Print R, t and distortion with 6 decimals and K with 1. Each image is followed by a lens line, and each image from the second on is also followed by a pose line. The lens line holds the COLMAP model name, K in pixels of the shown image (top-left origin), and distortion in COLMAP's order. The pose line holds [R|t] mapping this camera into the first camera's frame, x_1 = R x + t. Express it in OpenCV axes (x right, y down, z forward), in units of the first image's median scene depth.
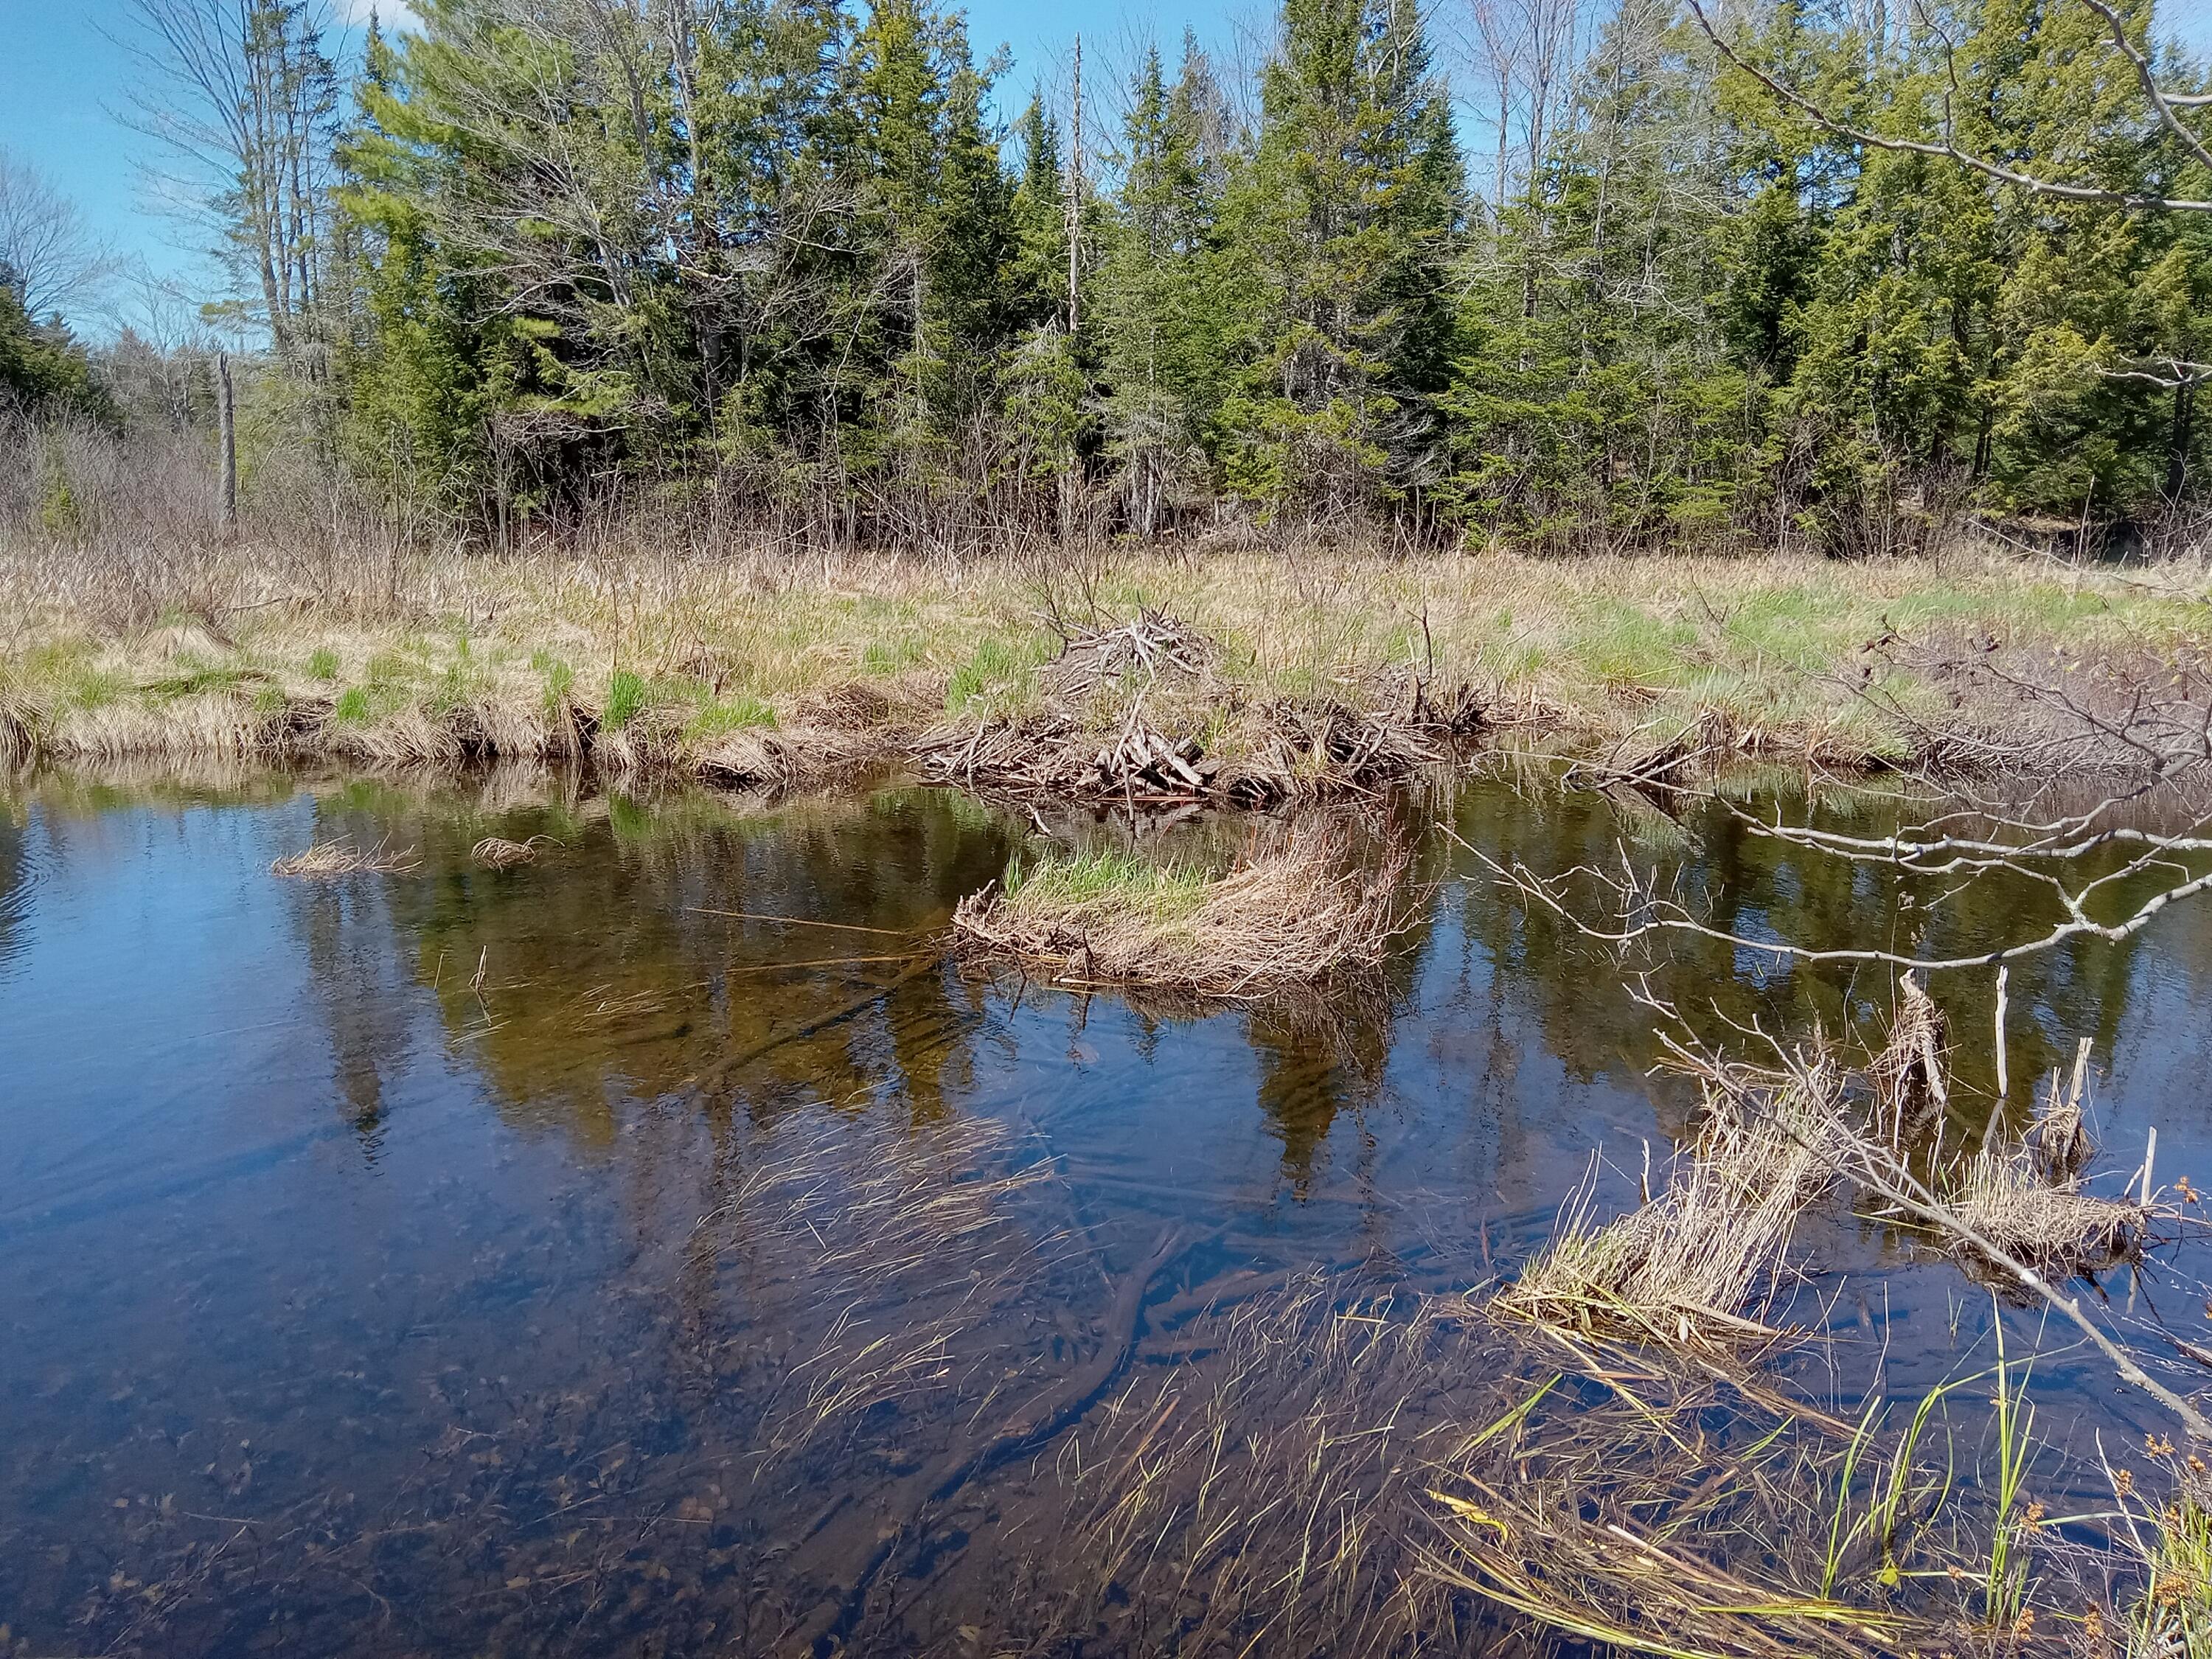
lens RADIAL K [[1720.4, 0, 1106.4], [0, 1720.4, 827.1], [0, 0, 1]] dist [-0.004990, 0.006529]
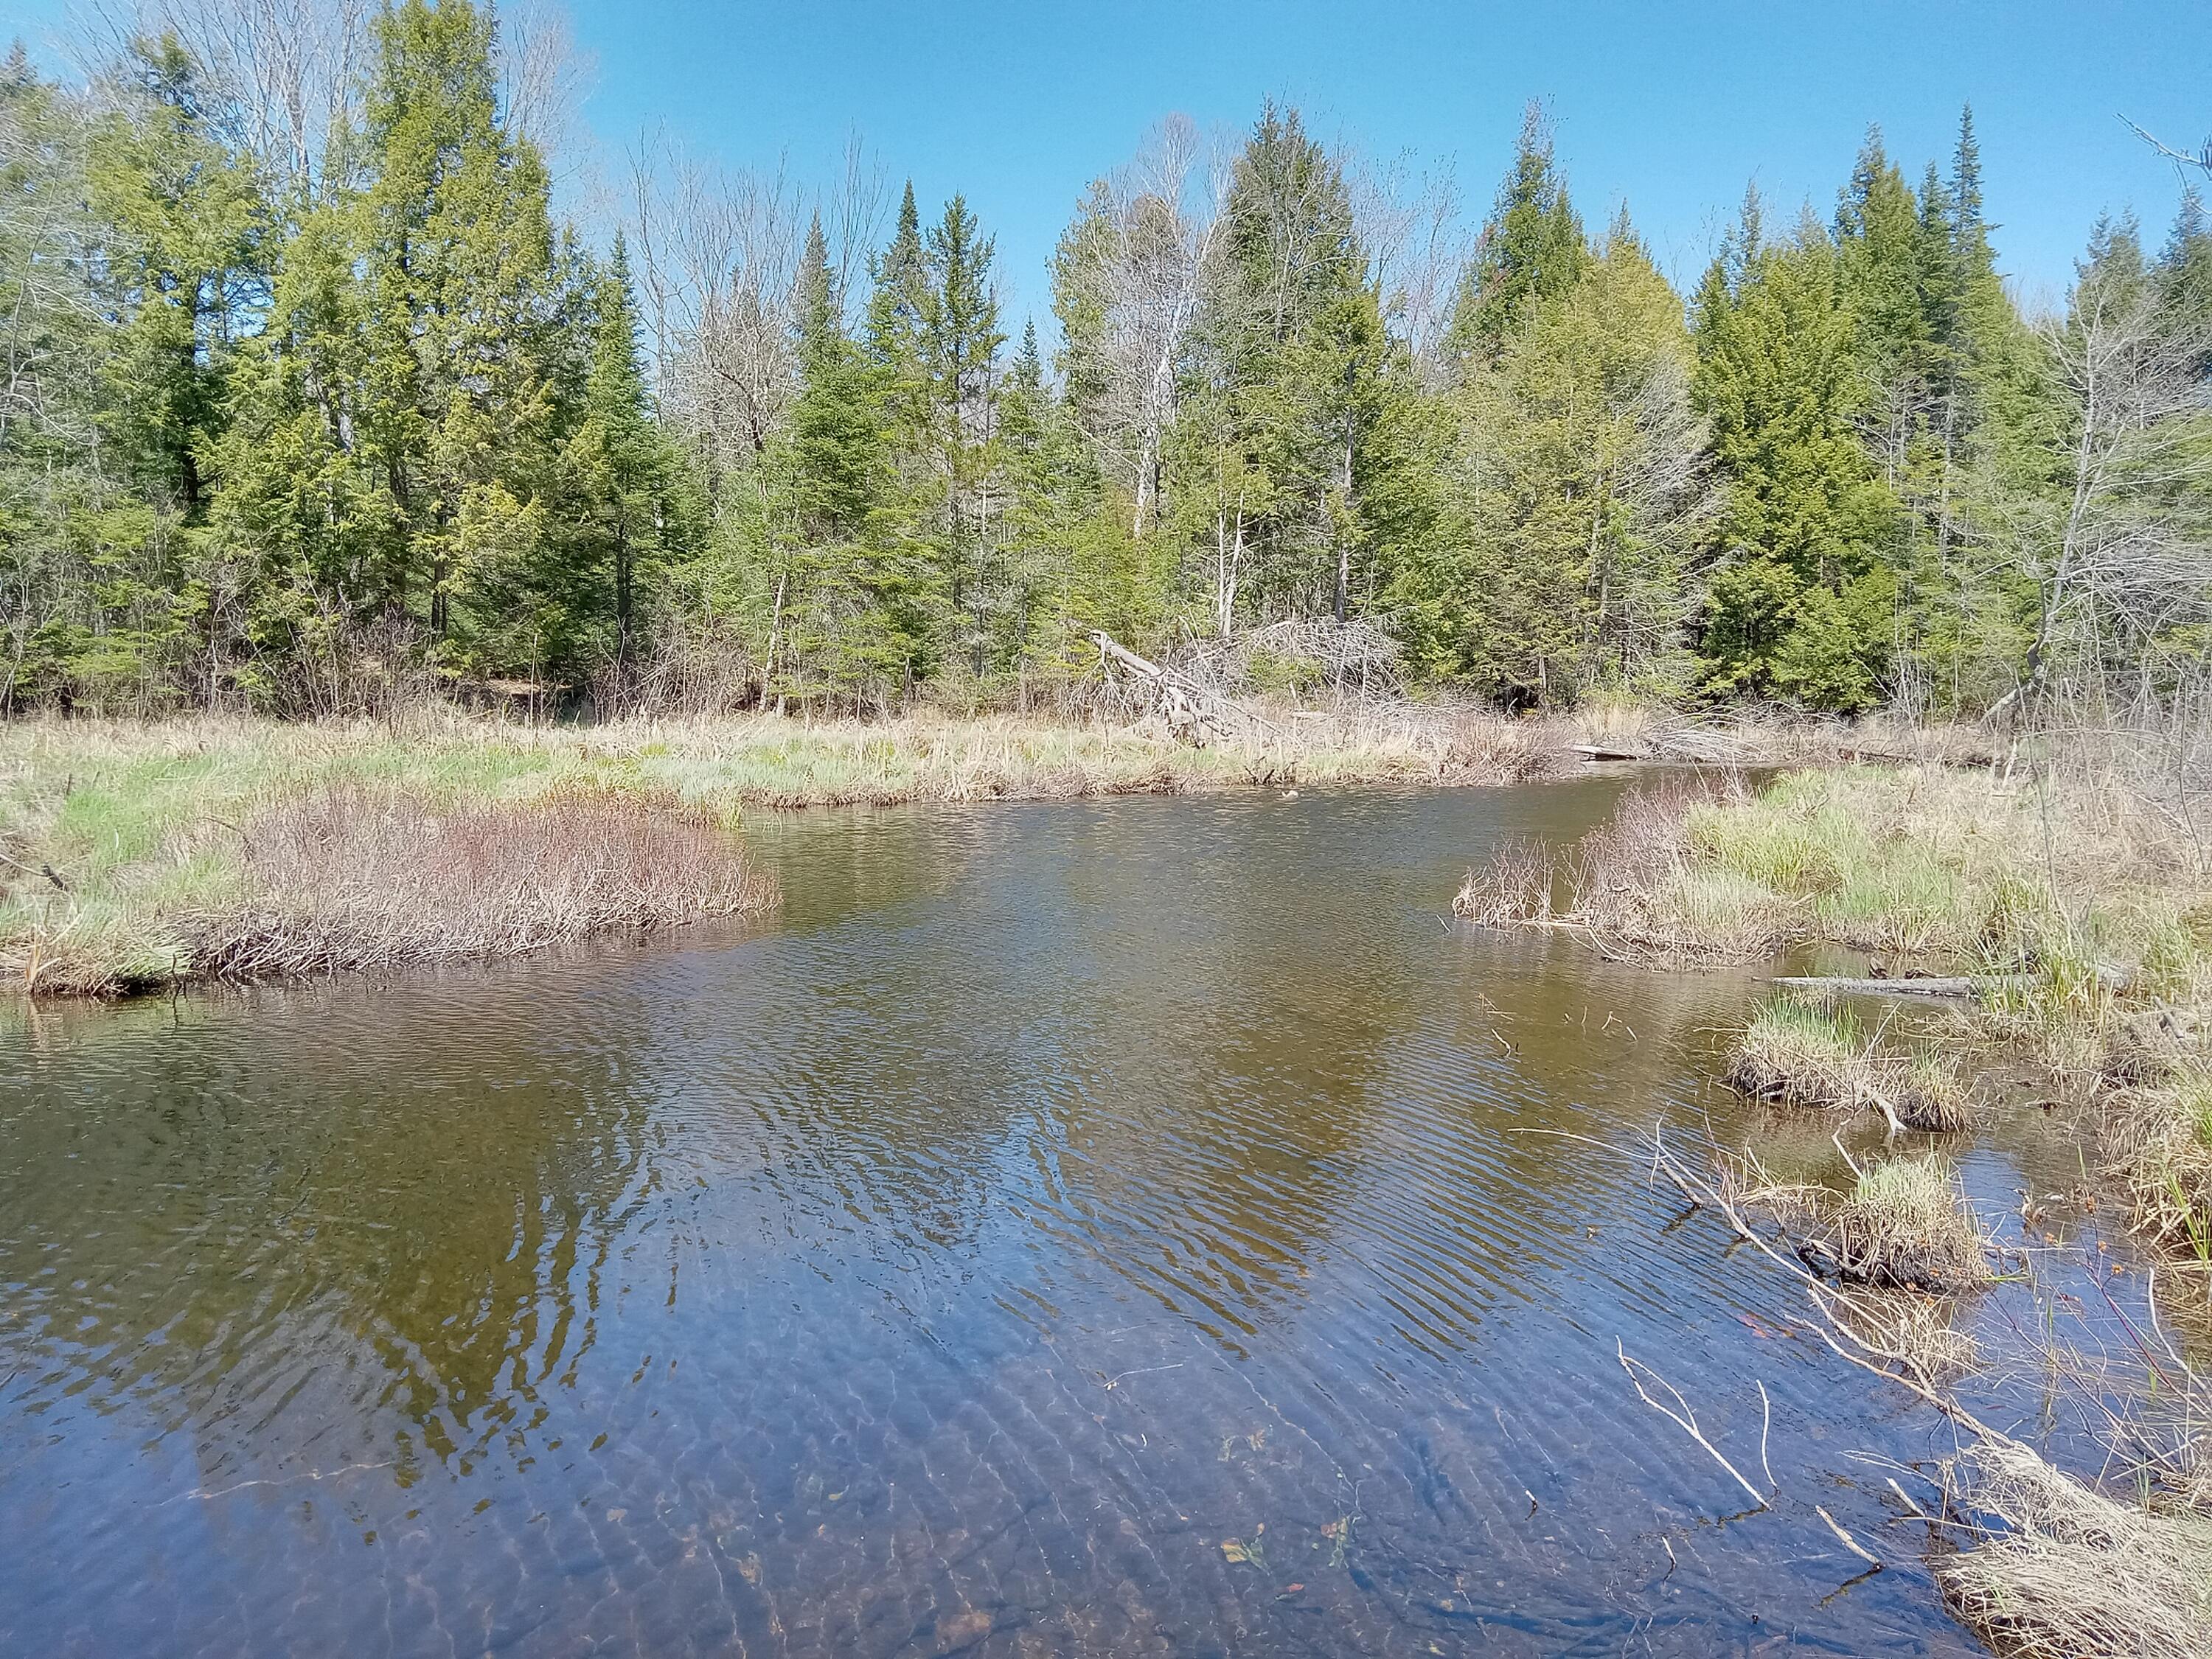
lens RADIAL K [[1720.4, 0, 1105.9], [0, 1720.4, 826.6], [0, 0, 1]] dist [-0.004990, 0.006529]
pose [[0.699965, -0.050284, 0.712405, 0.087003], [0.120425, 0.991545, -0.048335, -0.007514], [-0.703951, 0.119625, 0.700102, 0.084590]]
